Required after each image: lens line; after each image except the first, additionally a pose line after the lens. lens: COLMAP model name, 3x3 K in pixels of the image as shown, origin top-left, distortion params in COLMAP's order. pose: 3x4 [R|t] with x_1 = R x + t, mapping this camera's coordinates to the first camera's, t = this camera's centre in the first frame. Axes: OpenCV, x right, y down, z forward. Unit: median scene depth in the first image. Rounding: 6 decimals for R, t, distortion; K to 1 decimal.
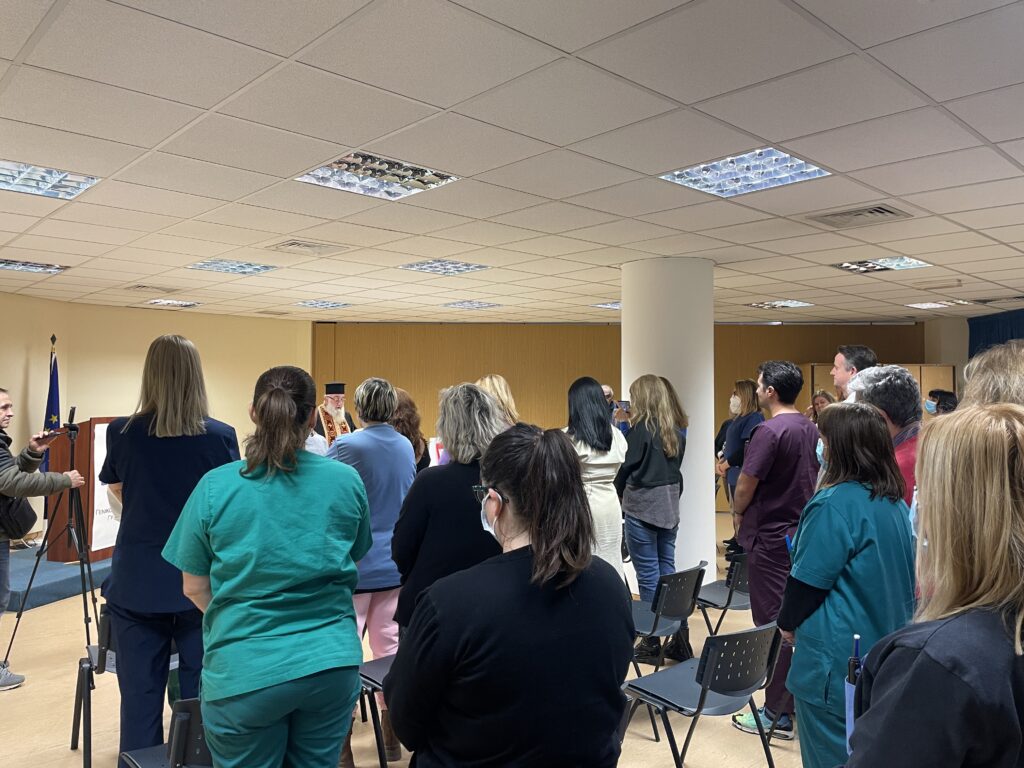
lens RADIAL K [[782.4, 0, 505.2], [0, 782.4, 383.8], [0, 0, 1]] dist [0.085438, -0.114508]
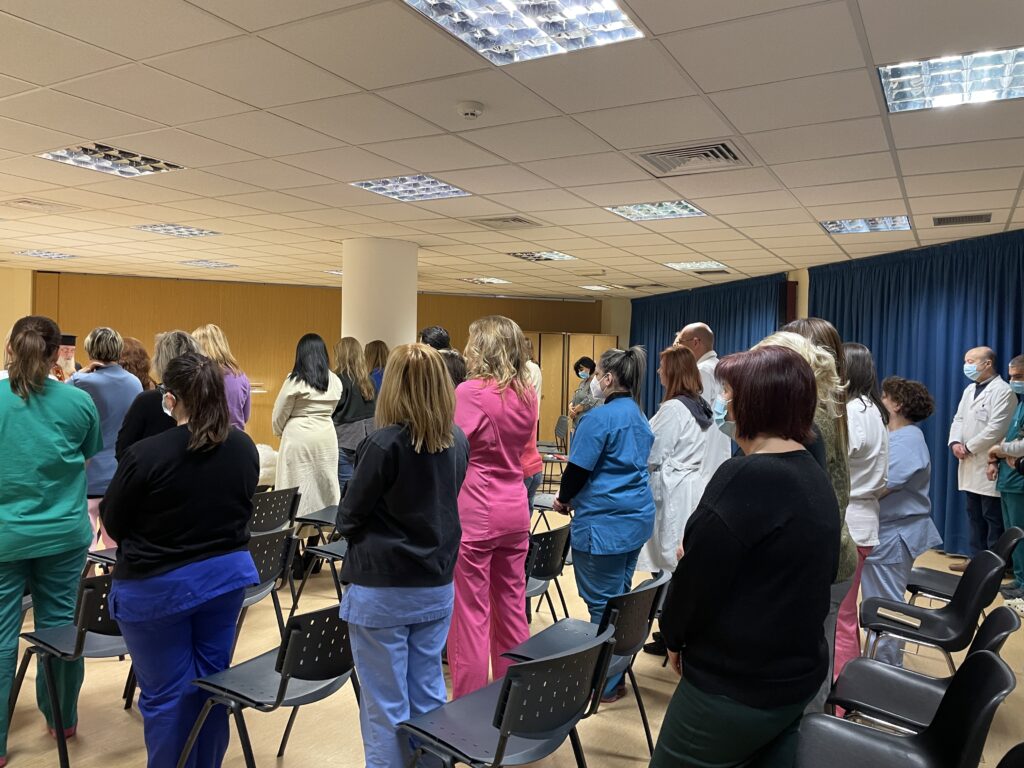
lens RADIAL K [[782.4, 0, 506.0], [0, 782.4, 381.1], [0, 0, 1]] dist [0.085438, -0.114508]
pose [[0.955847, 0.015970, 0.293430, 0.050689], [-0.029488, 0.998695, 0.041704, 0.003417], [-0.292381, -0.048515, 0.955070, -0.265183]]
